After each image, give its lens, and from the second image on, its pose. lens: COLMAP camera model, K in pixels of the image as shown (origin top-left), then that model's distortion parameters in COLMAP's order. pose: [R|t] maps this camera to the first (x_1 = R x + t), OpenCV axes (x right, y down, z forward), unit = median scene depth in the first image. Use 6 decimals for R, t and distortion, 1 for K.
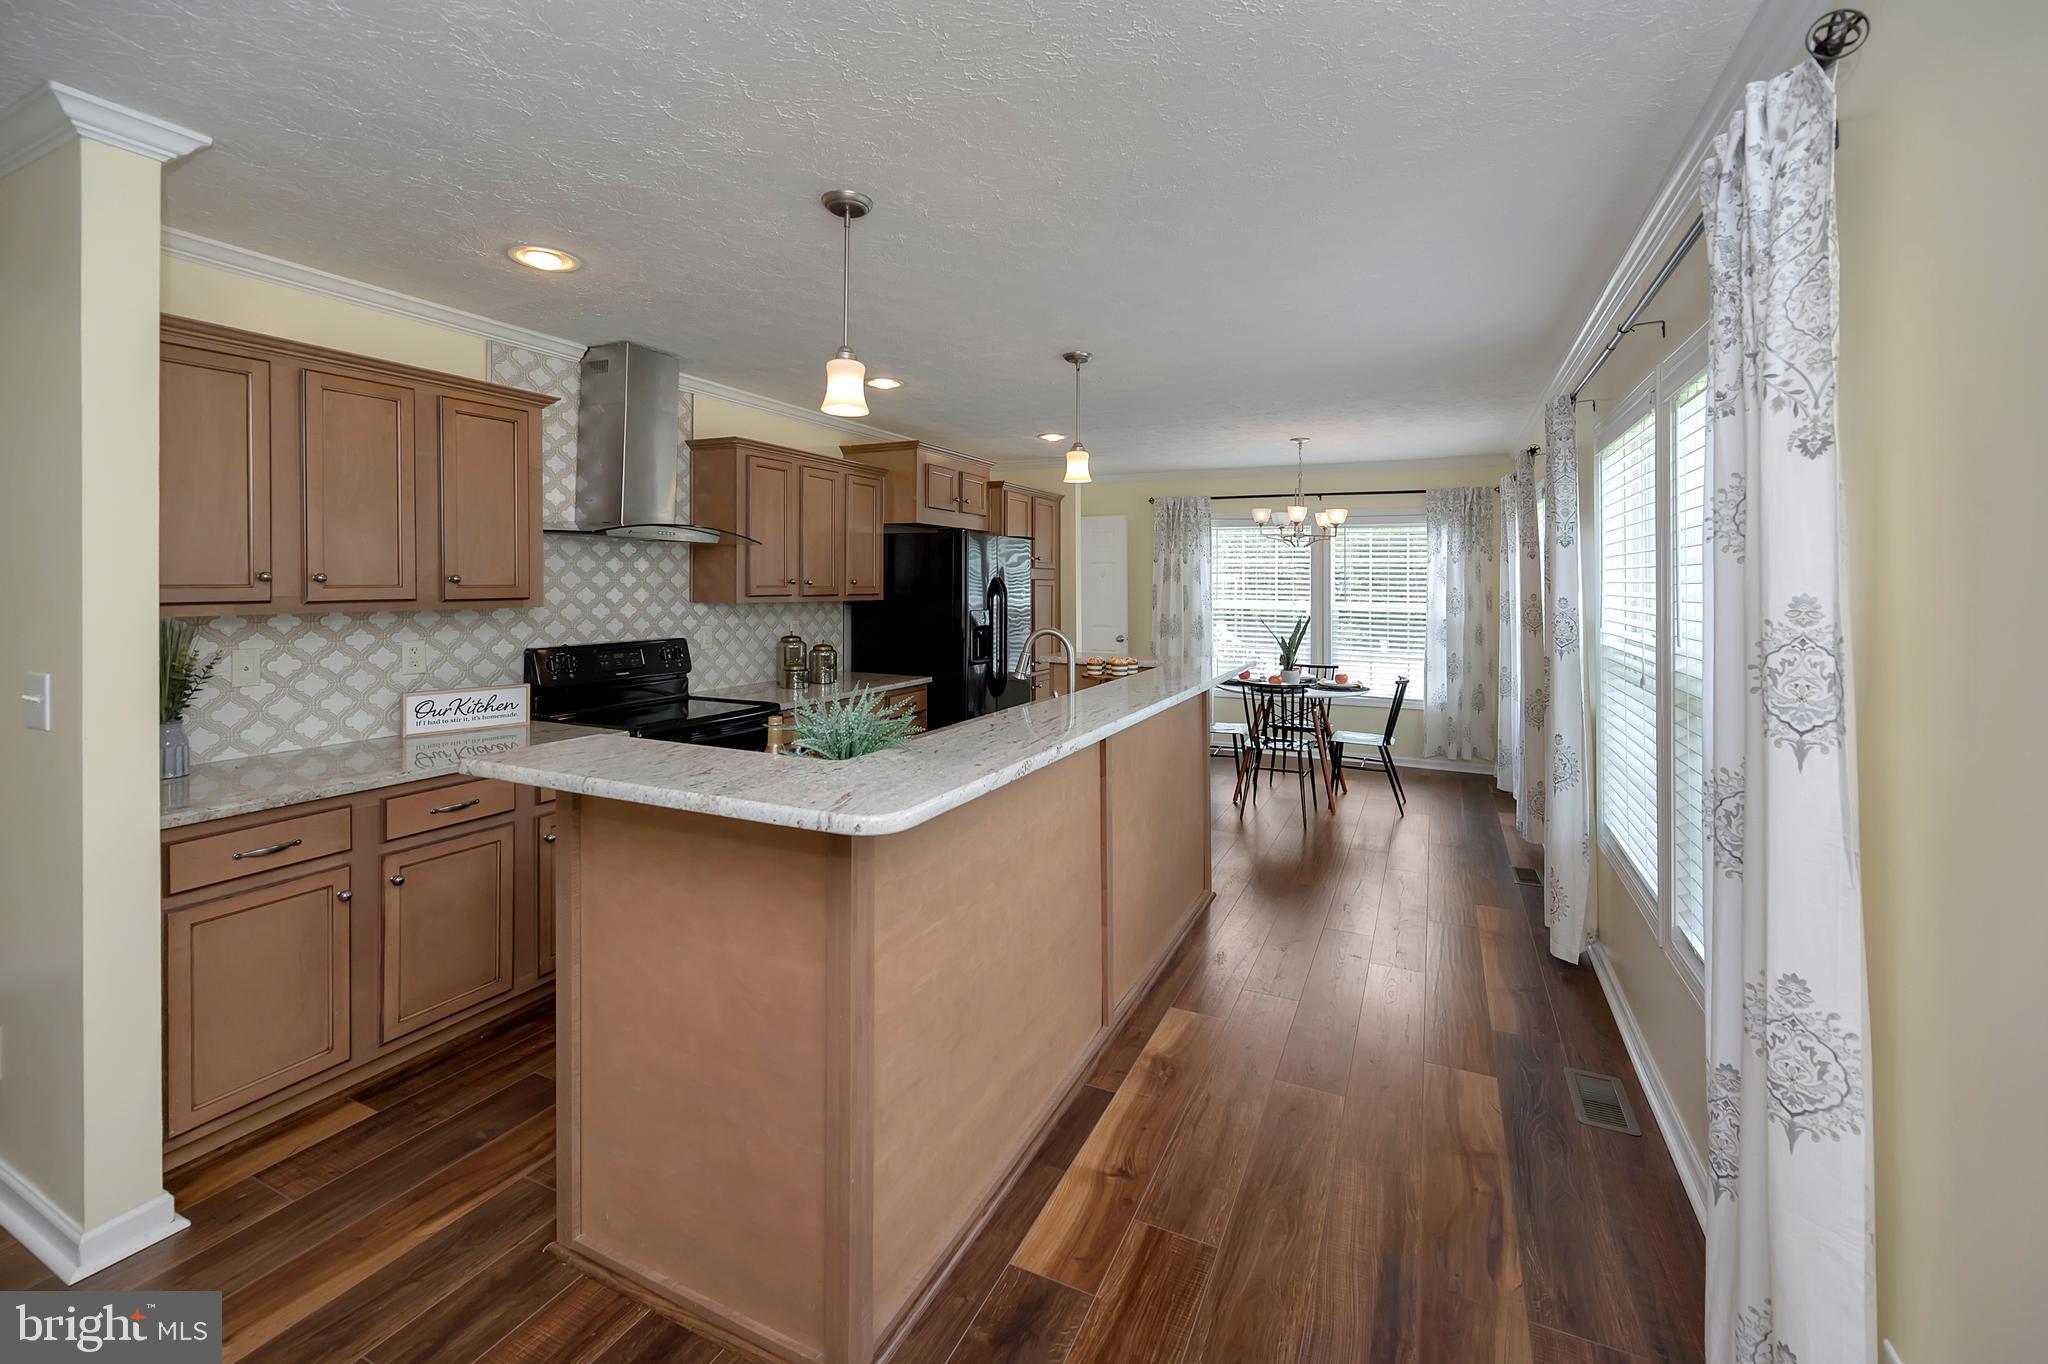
lens RADIAL K [[853.2, 0, 1032.1], [0, 853.2, 596.6], [0, 0, 1]] dist [-0.002201, -0.000081]
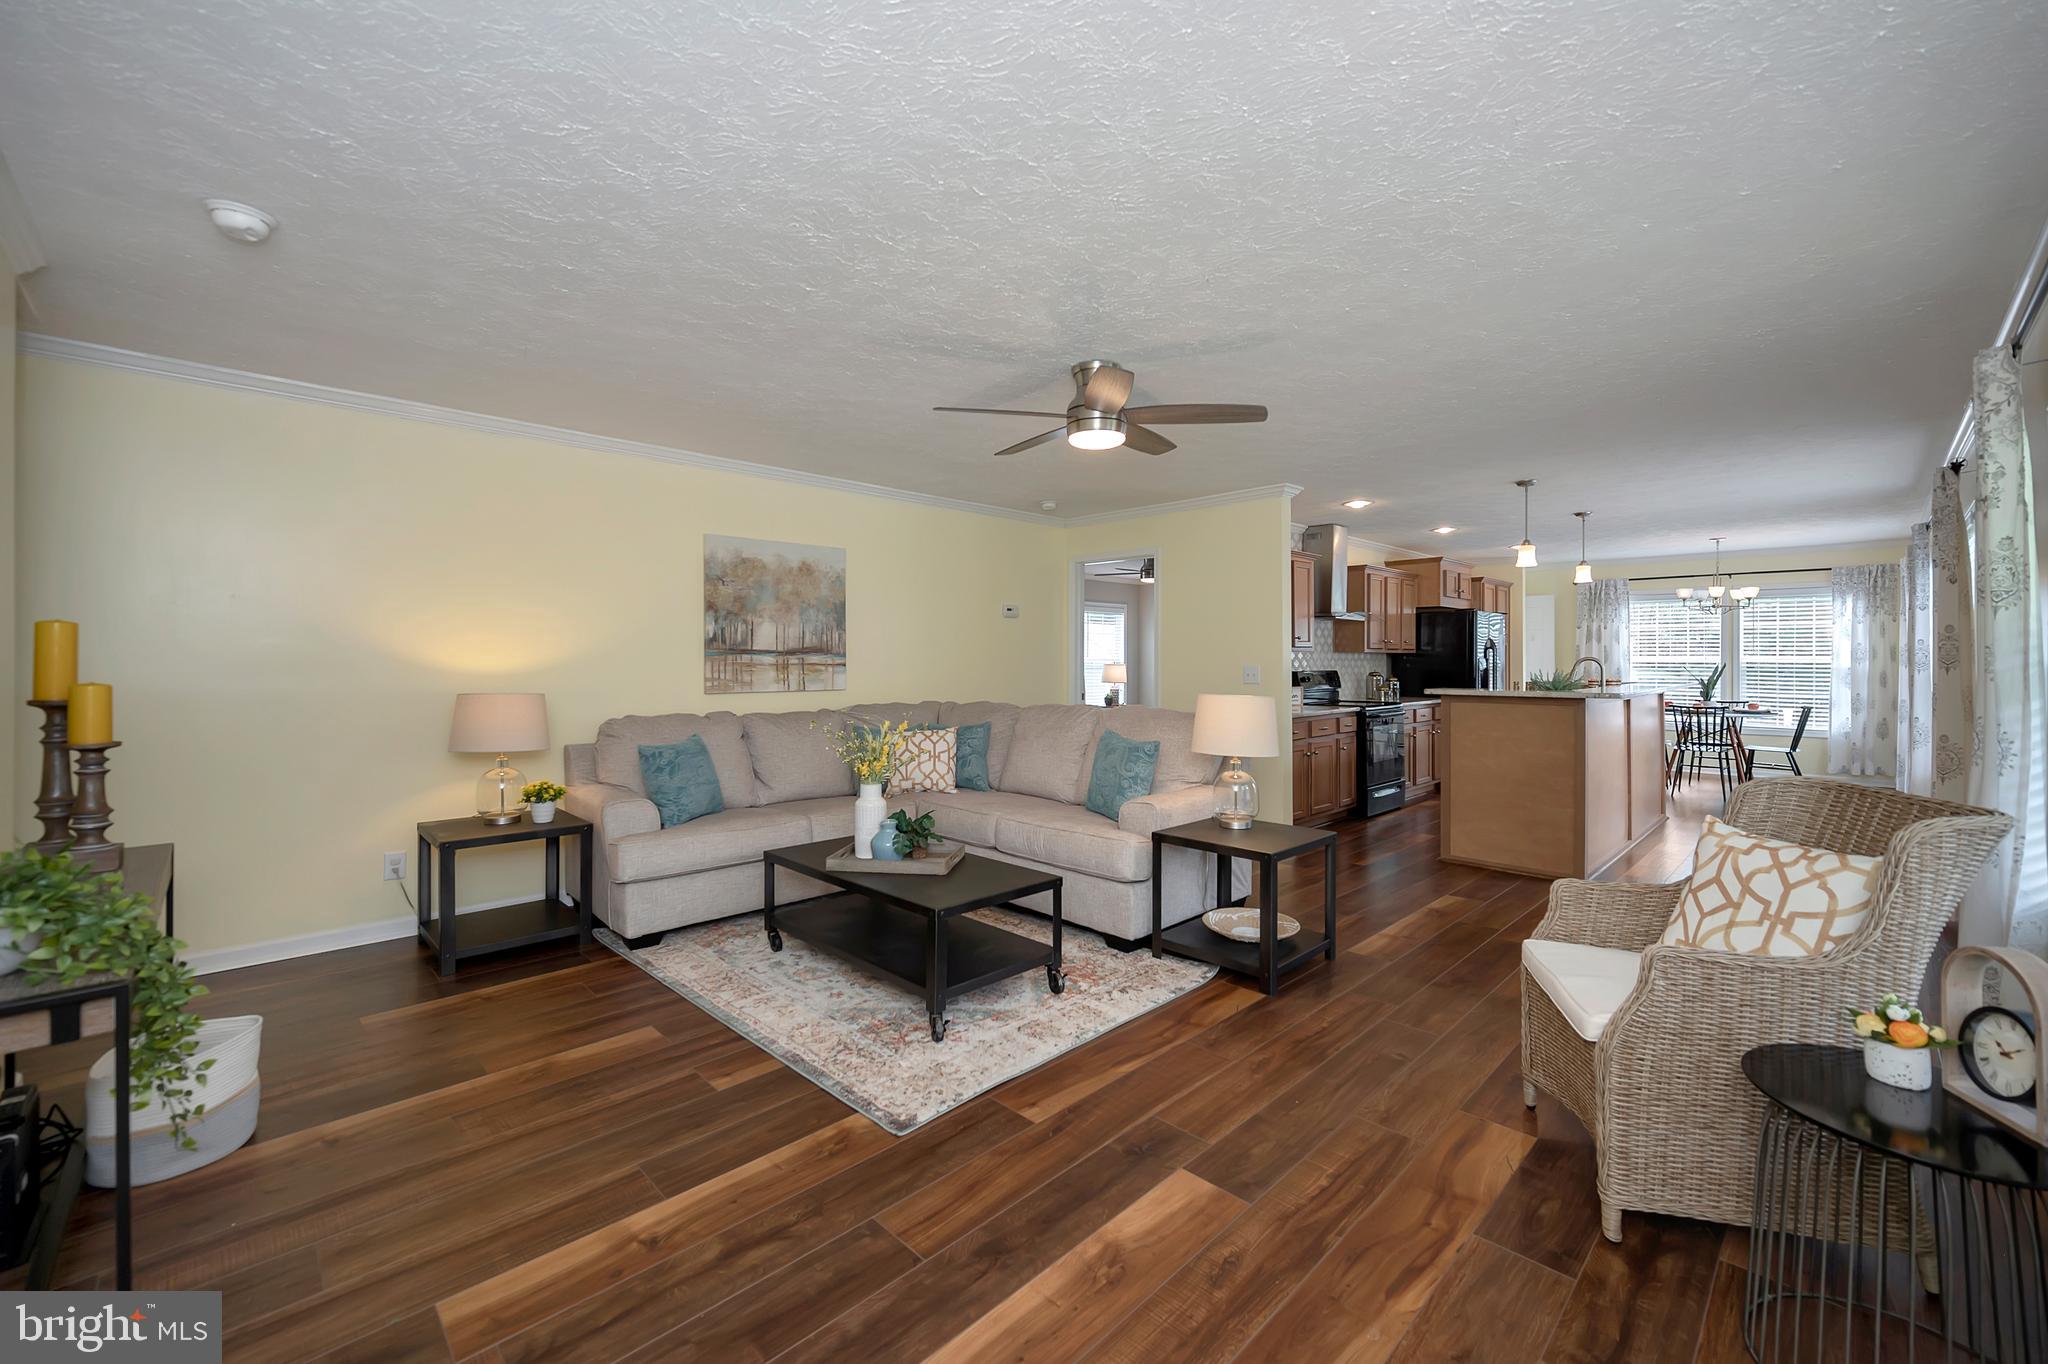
lens RADIAL K [[824.6, 0, 1042.9], [0, 824.6, 677.1], [0, 0, 1]] dist [0.000873, 0.000221]
pose [[0.942149, -0.001139, -0.335191, -0.406020], [0.002871, 0.999985, 0.004671, 0.052291], [0.335181, -0.005363, 0.942139, -0.964265]]
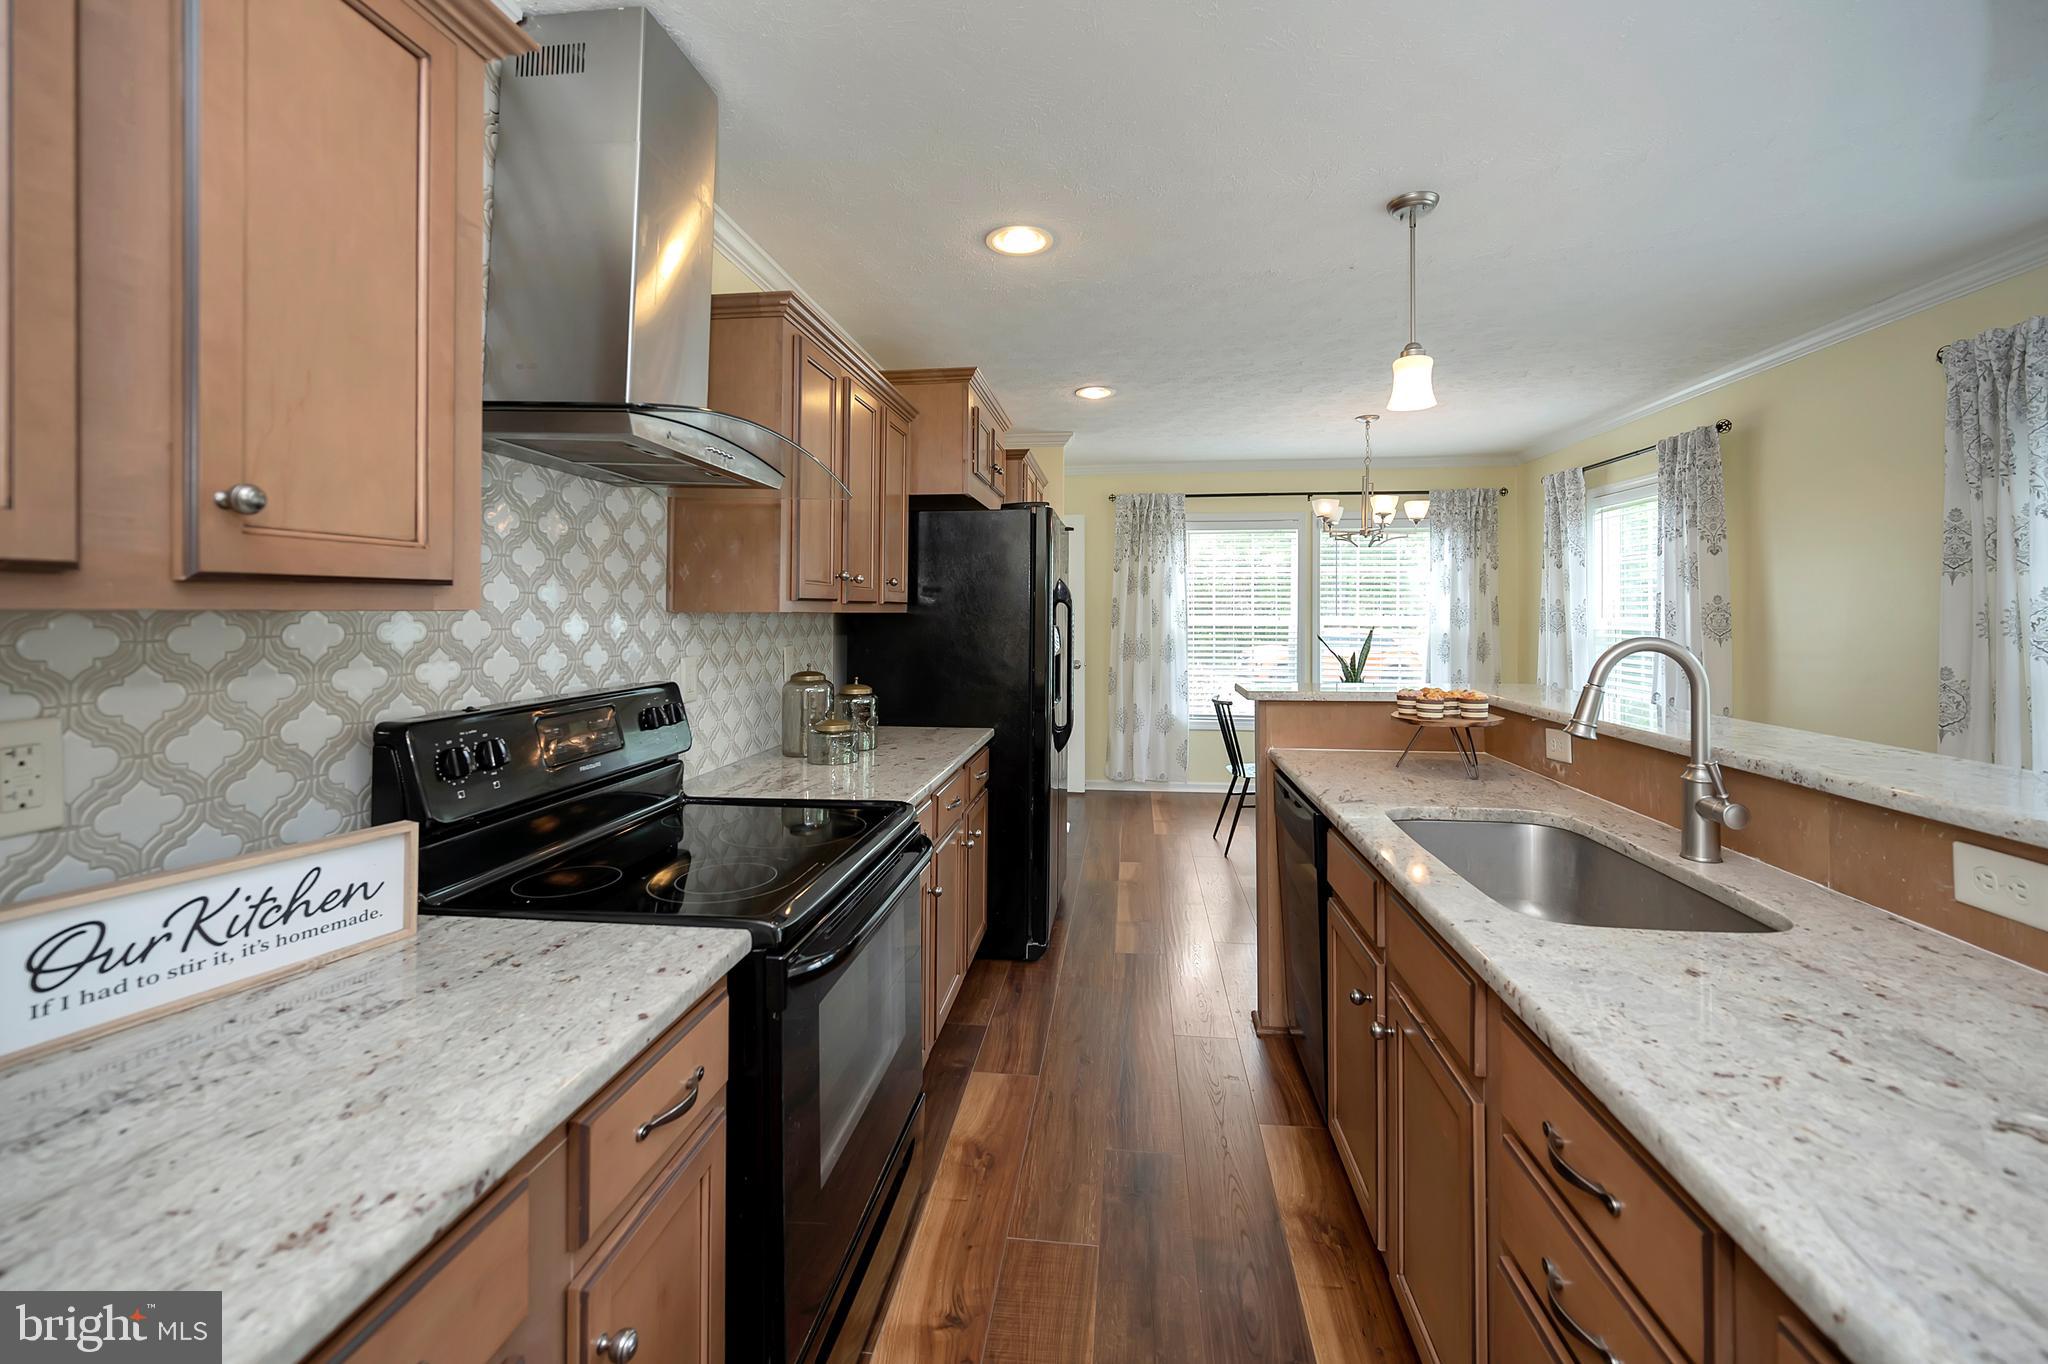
lens RADIAL K [[836.0, 0, 1024.5], [0, 836.0, 614.6], [0, 0, 1]] dist [-0.001819, -0.000441]
pose [[0.951967, -0.009126, 0.306064, -0.359557], [0.012670, 0.999874, -0.009597, 0.016020], [-0.305938, 0.013014, 0.951962, 0.462382]]
